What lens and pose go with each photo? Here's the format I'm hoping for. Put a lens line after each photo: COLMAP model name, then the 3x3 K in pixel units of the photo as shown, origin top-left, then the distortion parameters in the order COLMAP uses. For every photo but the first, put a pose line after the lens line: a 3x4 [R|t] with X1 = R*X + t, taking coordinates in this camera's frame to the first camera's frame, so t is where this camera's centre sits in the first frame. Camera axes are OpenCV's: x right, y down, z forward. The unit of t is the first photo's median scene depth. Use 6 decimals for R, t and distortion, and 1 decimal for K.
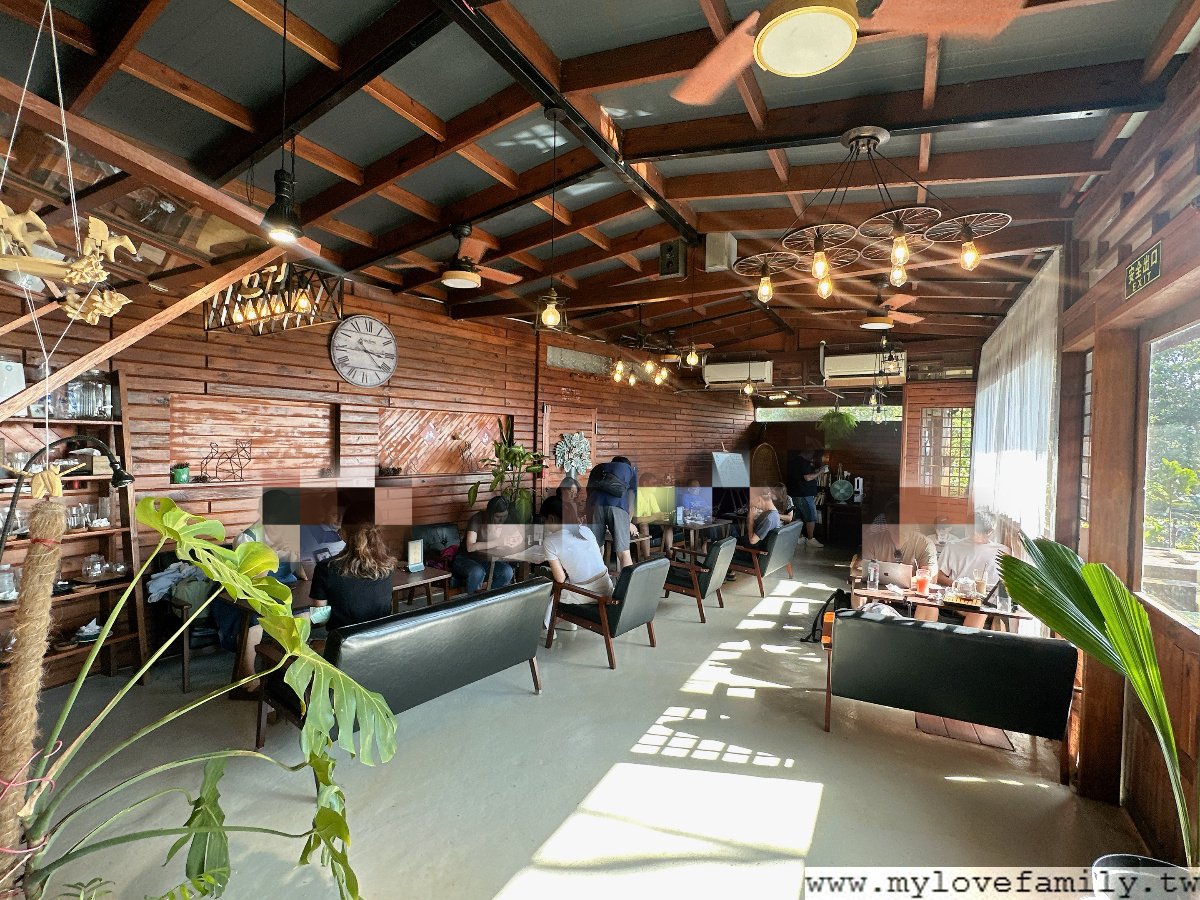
lens RADIAL K [[552.8, 0, 600.0], [0, 552.8, 450.0], [0, 0, 1]] dist [0.000025, 0.000053]
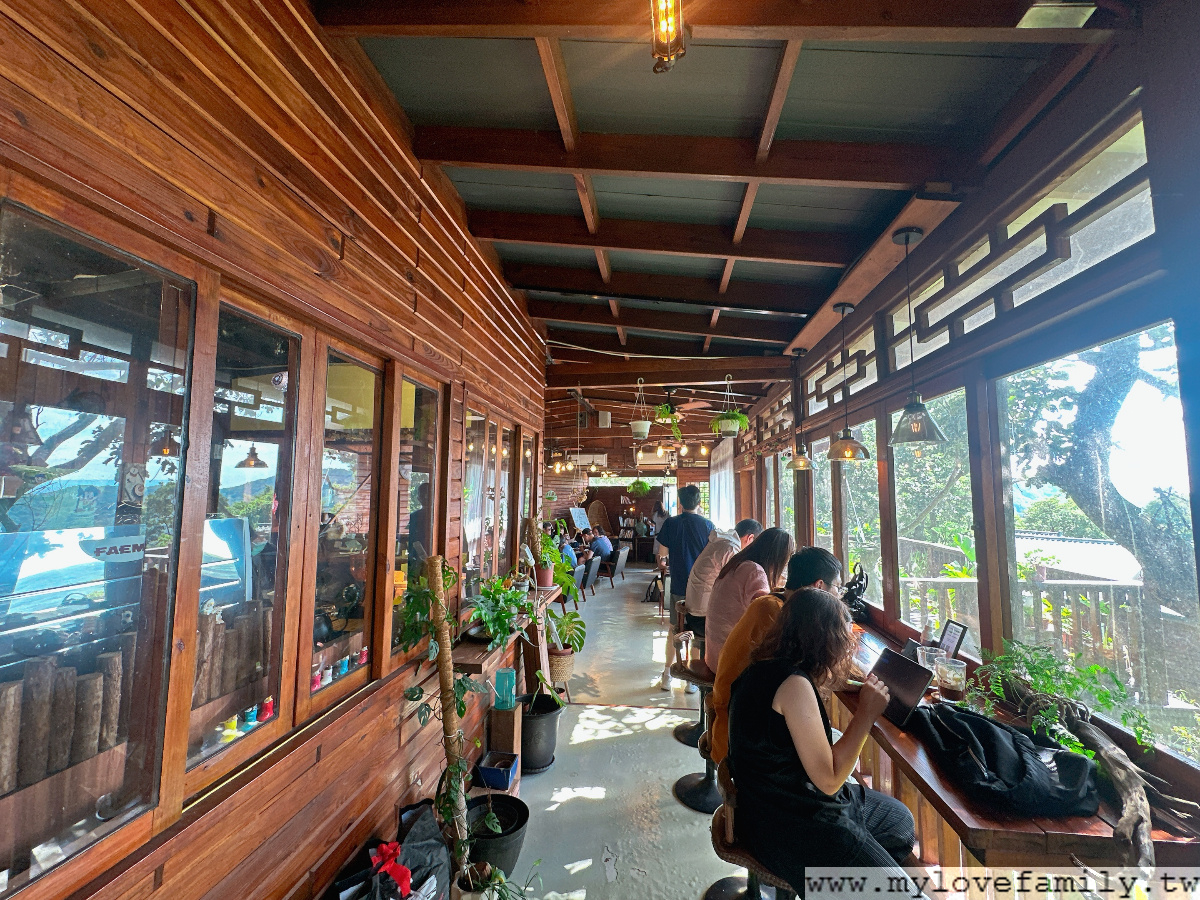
lens RADIAL K [[496.5, 0, 600.0], [0, 496.5, 450.0], [0, 0, 1]] dist [0.000674, 0.000198]
pose [[0.932287, 0.011498, 0.361536, -0.303623], [0.022830, 0.995631, -0.090536, -0.038748], [-0.360998, 0.092660, 0.927952, -0.479670]]
